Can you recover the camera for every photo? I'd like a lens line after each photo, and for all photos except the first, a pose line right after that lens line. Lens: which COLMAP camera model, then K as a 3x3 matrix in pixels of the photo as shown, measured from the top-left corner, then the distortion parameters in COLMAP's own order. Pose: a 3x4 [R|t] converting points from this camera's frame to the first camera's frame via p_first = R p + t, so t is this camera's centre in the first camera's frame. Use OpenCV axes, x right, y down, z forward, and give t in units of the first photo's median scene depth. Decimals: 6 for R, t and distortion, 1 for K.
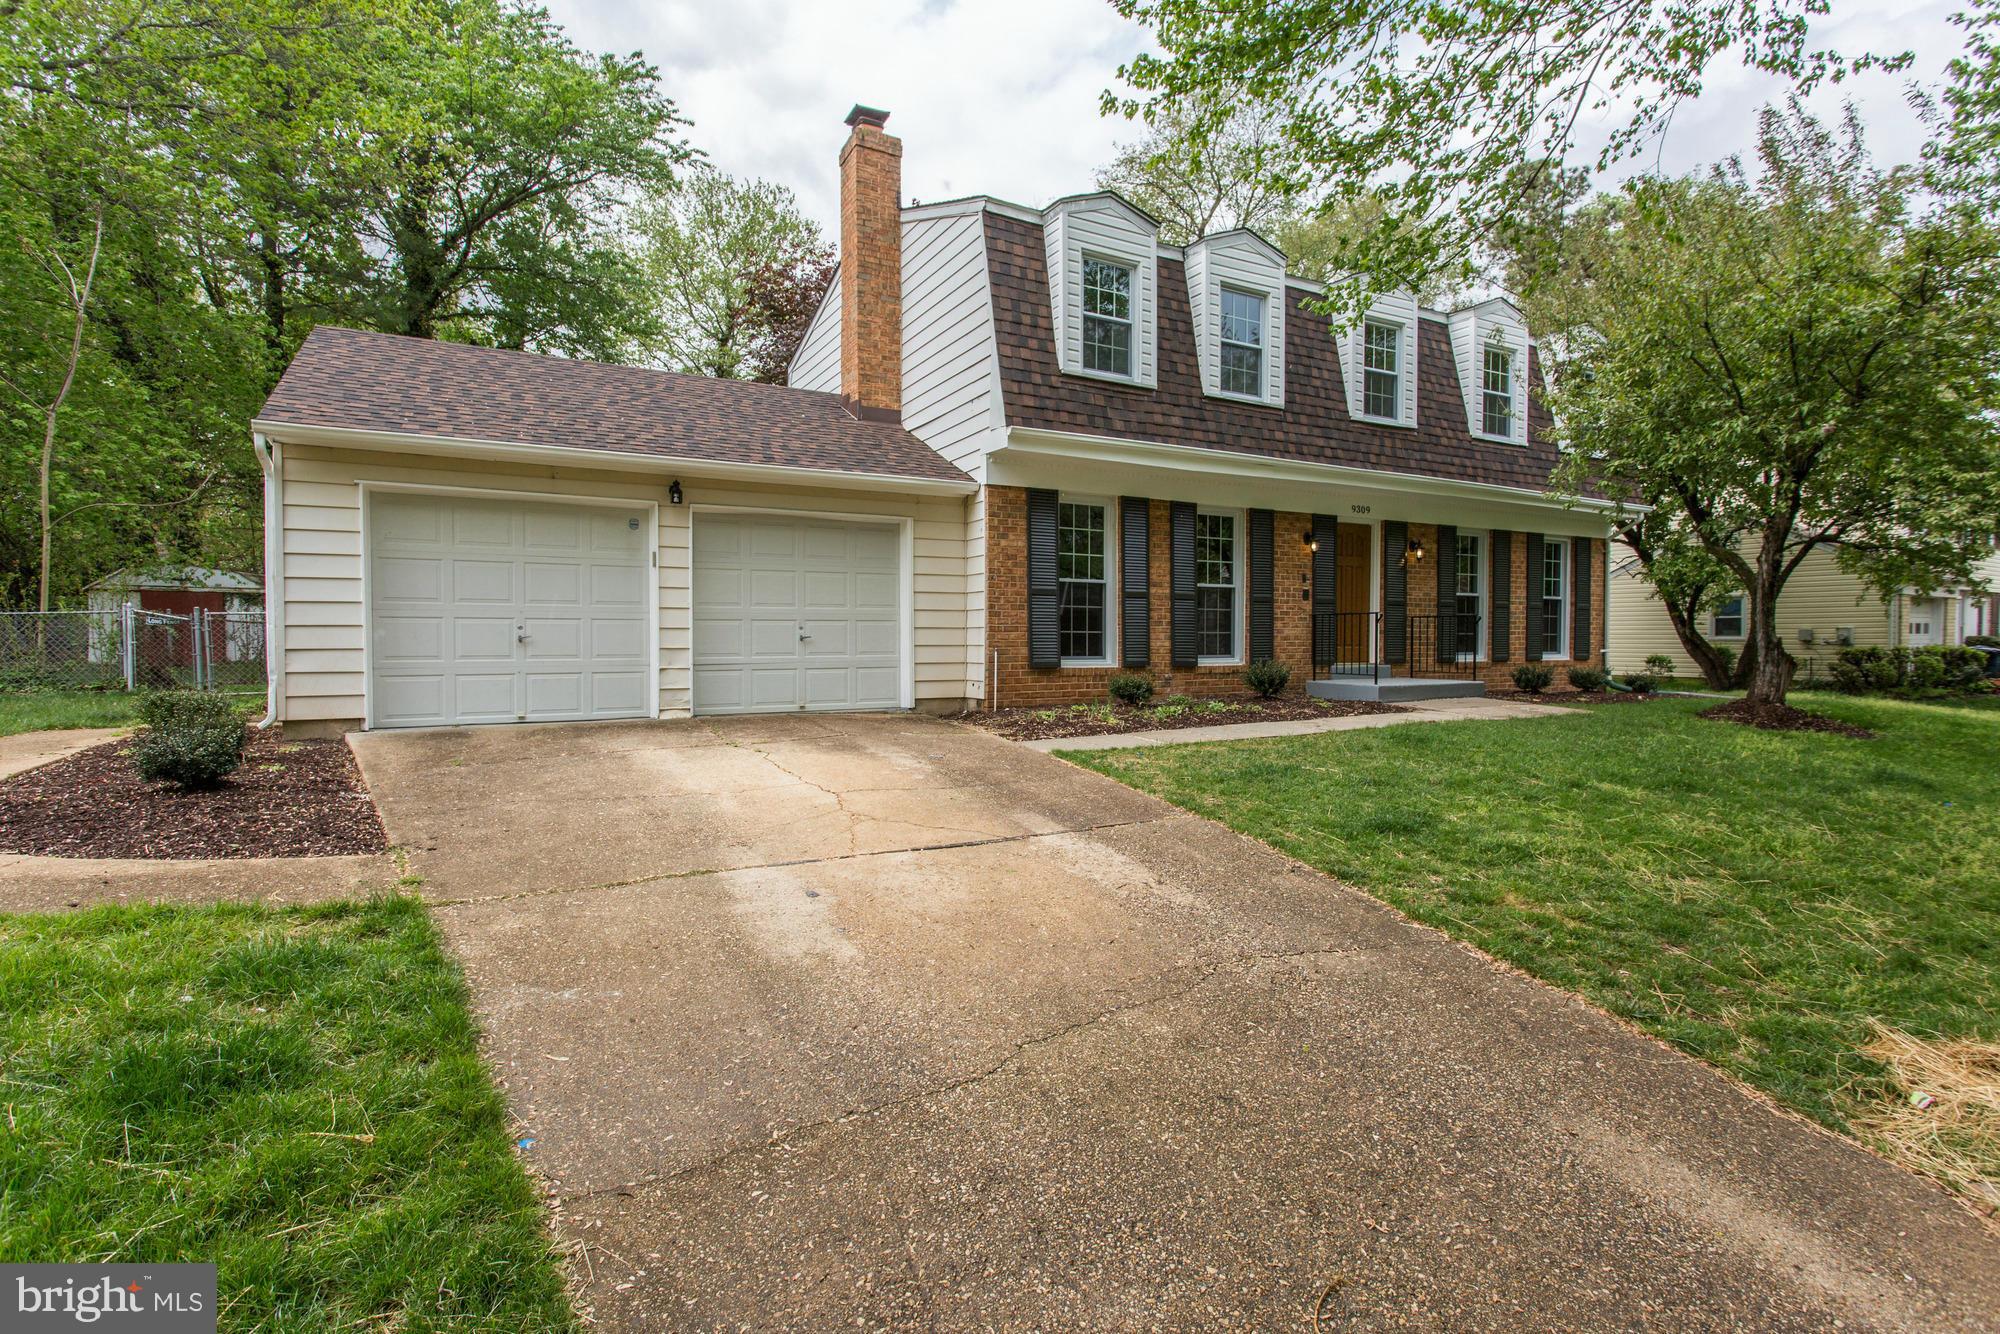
lens RADIAL K [[964.5, 0, 1001.6], [0, 964.5, 657.2], [0, 0, 1]] dist [-0.027097, 0.014510]
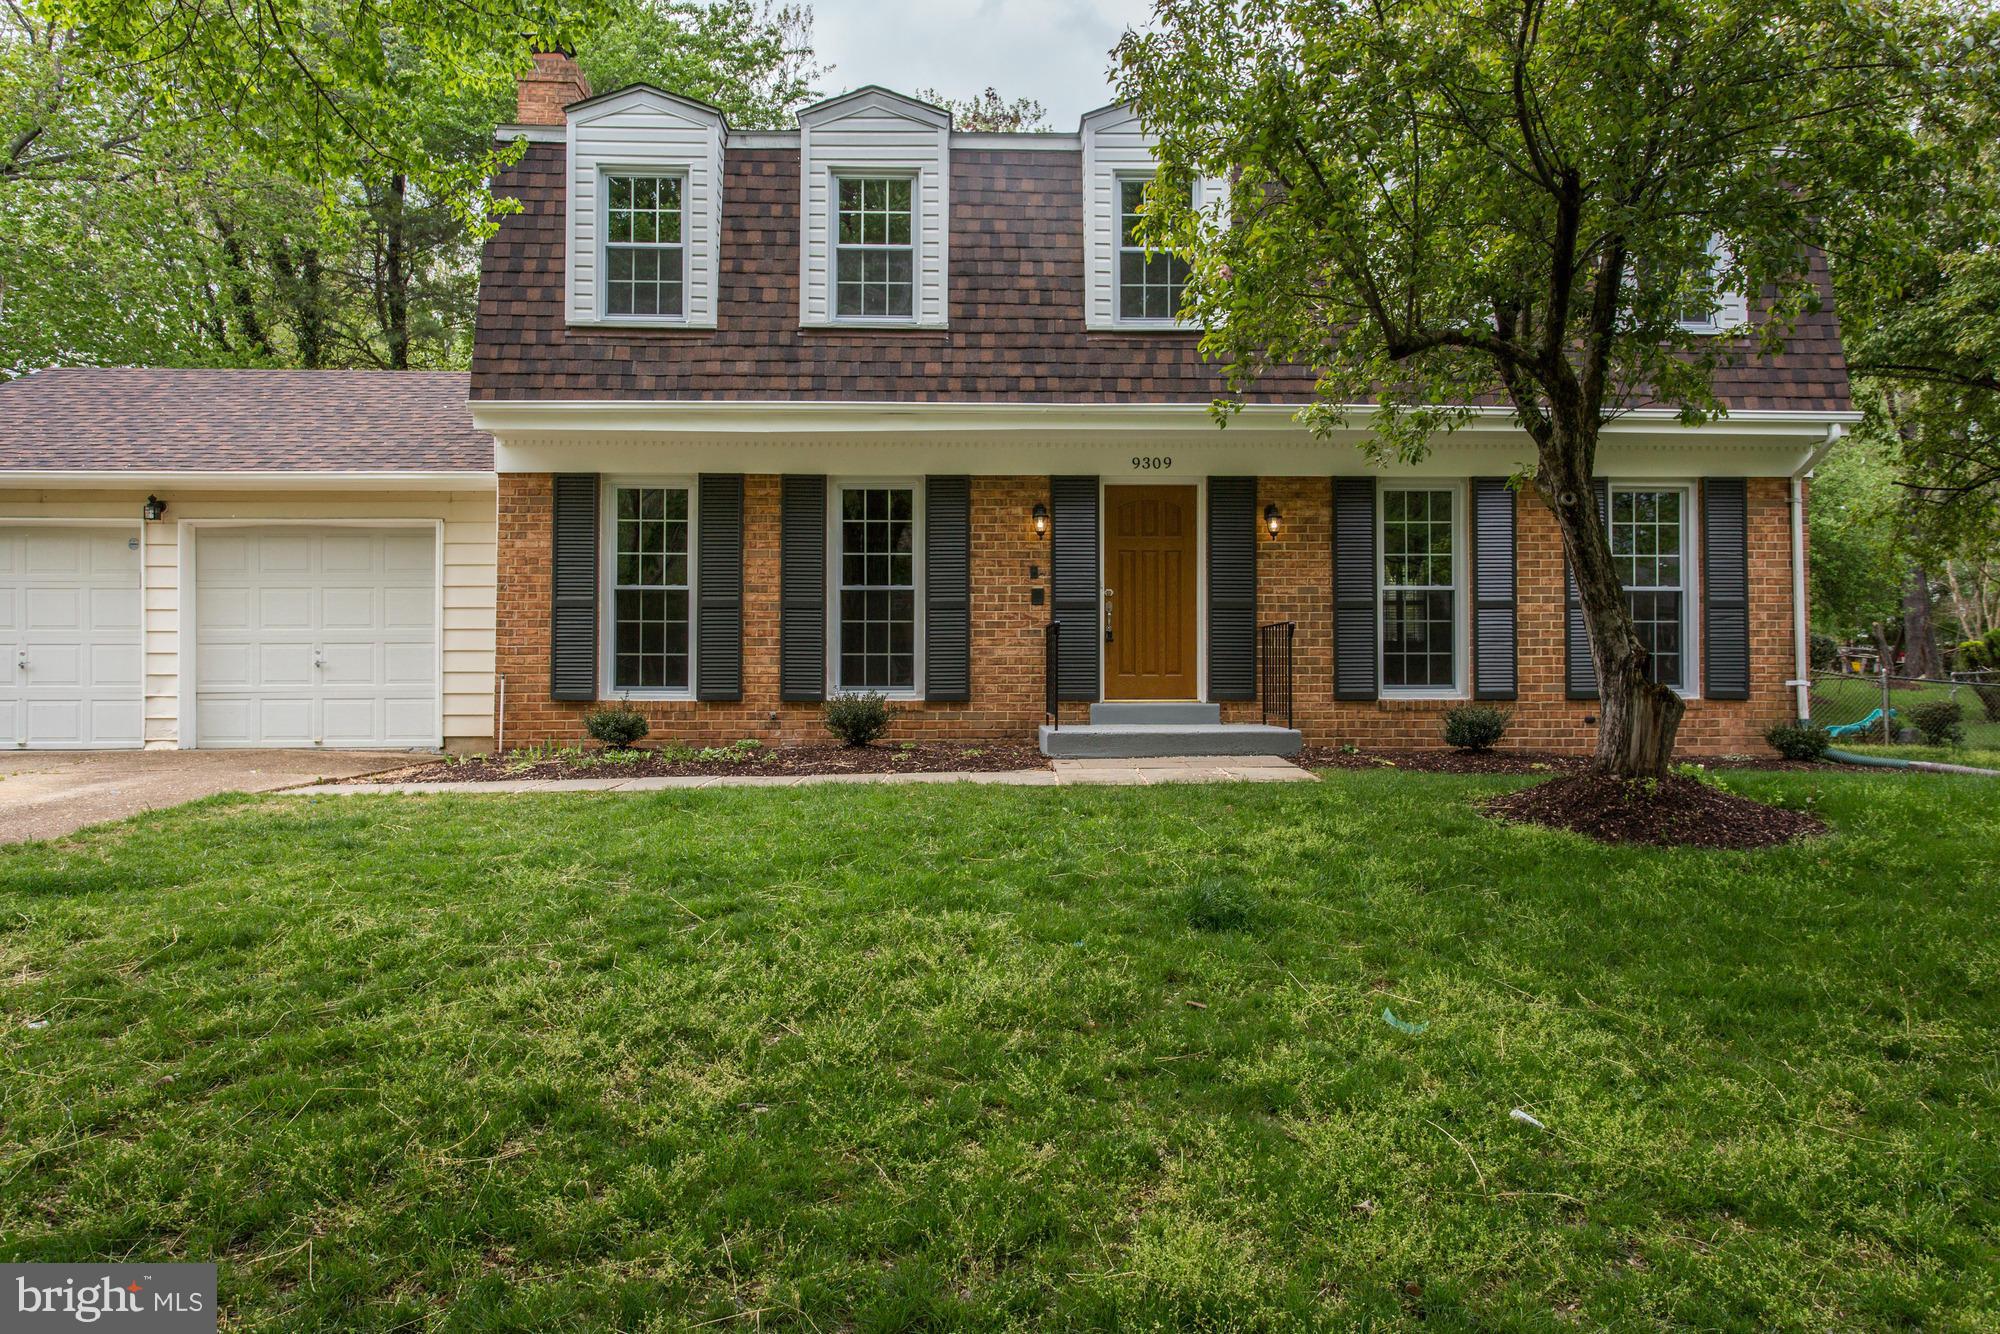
lens RADIAL K [[1047.7, 0, 1000.6], [0, 1047.7, 625.0], [0, 0, 1]] dist [0.022669, 0.000828]
pose [[0.888793, -0.018164, -0.457949, 0.697620], [-0.006841, 0.998577, -0.052884, -0.006865], [0.458258, 0.050135, 0.887404, 0.373637]]
